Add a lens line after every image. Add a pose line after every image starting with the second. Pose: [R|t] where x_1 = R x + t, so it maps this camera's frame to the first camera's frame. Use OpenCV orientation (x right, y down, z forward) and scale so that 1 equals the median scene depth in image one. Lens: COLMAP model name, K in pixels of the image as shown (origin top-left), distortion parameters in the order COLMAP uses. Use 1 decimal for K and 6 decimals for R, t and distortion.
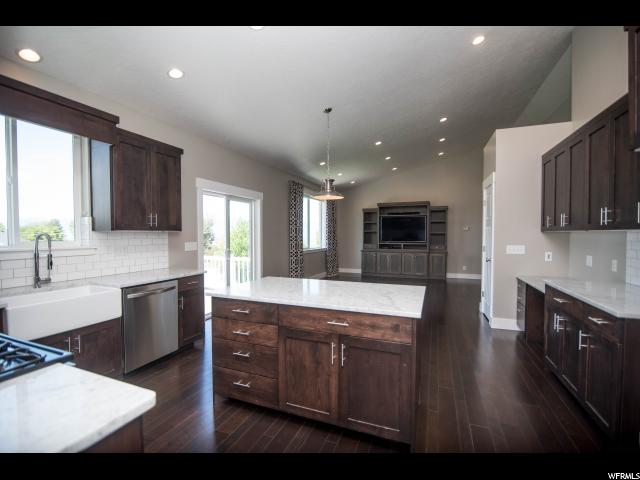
lens RADIAL K [[295.1, 0, 317.7], [0, 295.1, 242.4], [0, 0, 1]] dist [-0.015138, -0.000089]
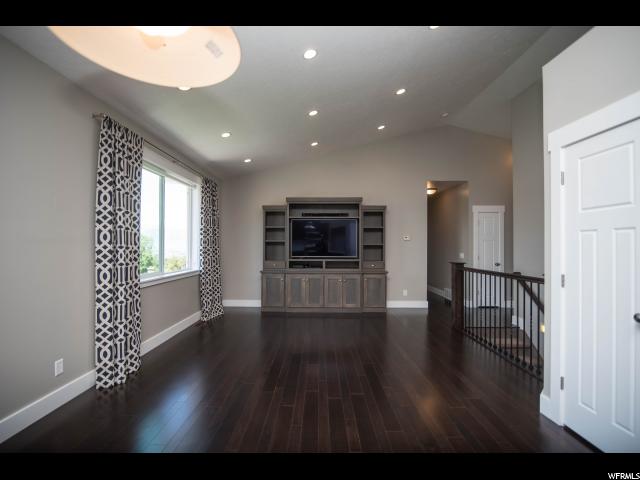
lens RADIAL K [[295.1, 0, 317.7], [0, 295.1, 242.4], [0, 0, 1]] dist [-0.015138, -0.000089]
pose [[0.929101, 0.007590, 0.369747, 0.030387], [0.005919, 0.999356, -0.035386, -0.012997], [-0.369778, 0.035066, 0.928458, 0.400312]]
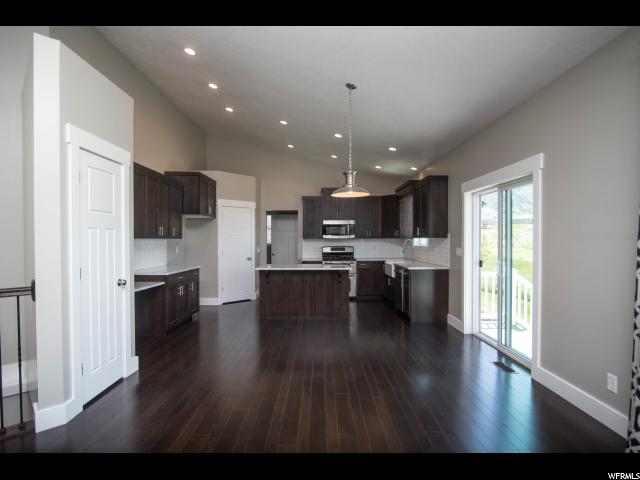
lens RADIAL K [[336.8, 0, 320.0], [0, 336.8, 240.0], [0, 0, 1]] dist [-0.000561, -0.000697]
pose [[-0.927941, 0.003946, -0.372707, 0.224828], [-0.007486, 0.999545, 0.029220, -0.028253], [0.372653, 0.029905, -0.927489, 0.906643]]
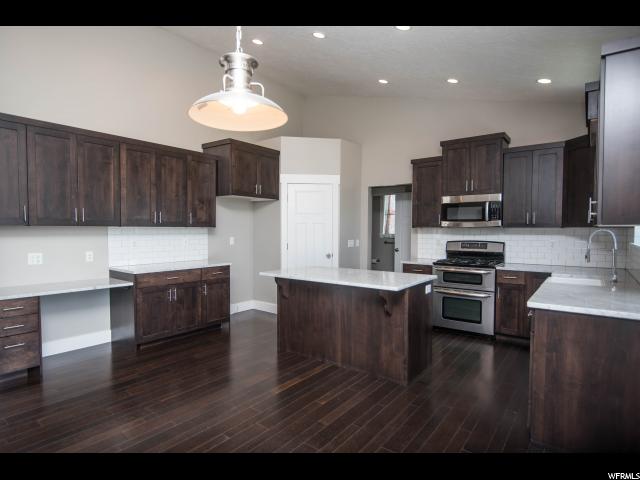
lens RADIAL K [[357.3, 0, 320.0], [0, 357.3, 240.0], [0, 0, 1]] dist [0.000183, -0.000257]
pose [[-0.961767, -0.008822, 0.273727, -0.081153], [0.008090, 0.998130, 0.060594, -0.021934], [-0.273749, 0.060492, -0.959897, 0.679410]]
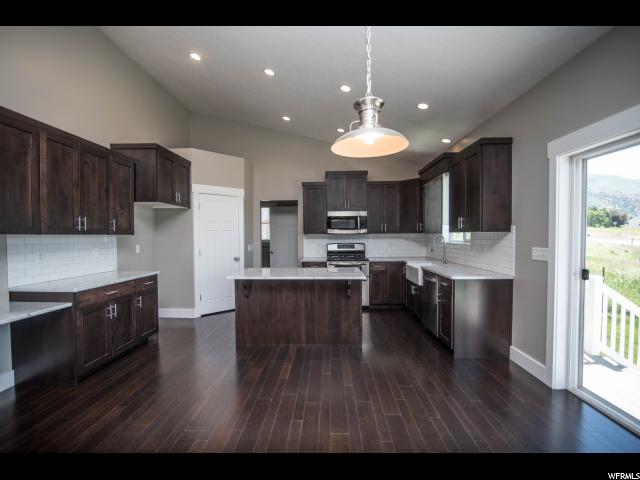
lens RADIAL K [[295.1, 0, 317.7], [0, 295.1, 242.4], [0, 0, 1]] dist [-0.015138, -0.000089]
pose [[-0.943485, 0.016332, -0.331011, 0.118362], [-0.001853, 0.998509, 0.054547, -0.022281], [0.331409, 0.052078, -0.942049, 0.681067]]
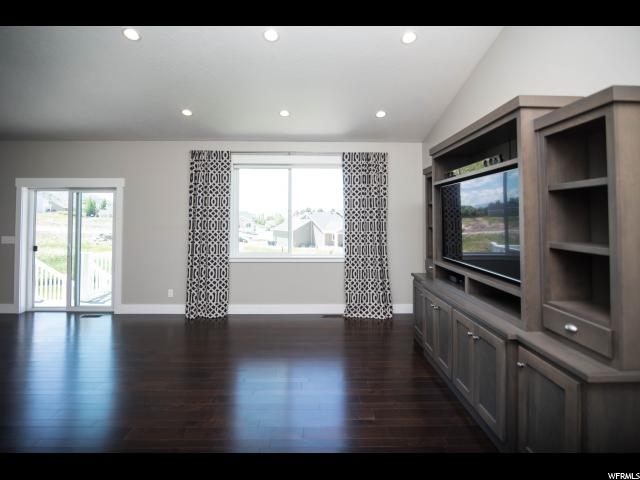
lens RADIAL K [[305.7, 0, 320.9], [0, 305.7, 208.6], [0, 0, 1]] dist [-0.012259, -0.000140]
pose [[0.388932, -0.022528, -0.920991, 0.518893], [-0.030408, 0.998842, -0.037273, -0.047307], [0.920764, 0.042502, 0.387797, 0.776478]]
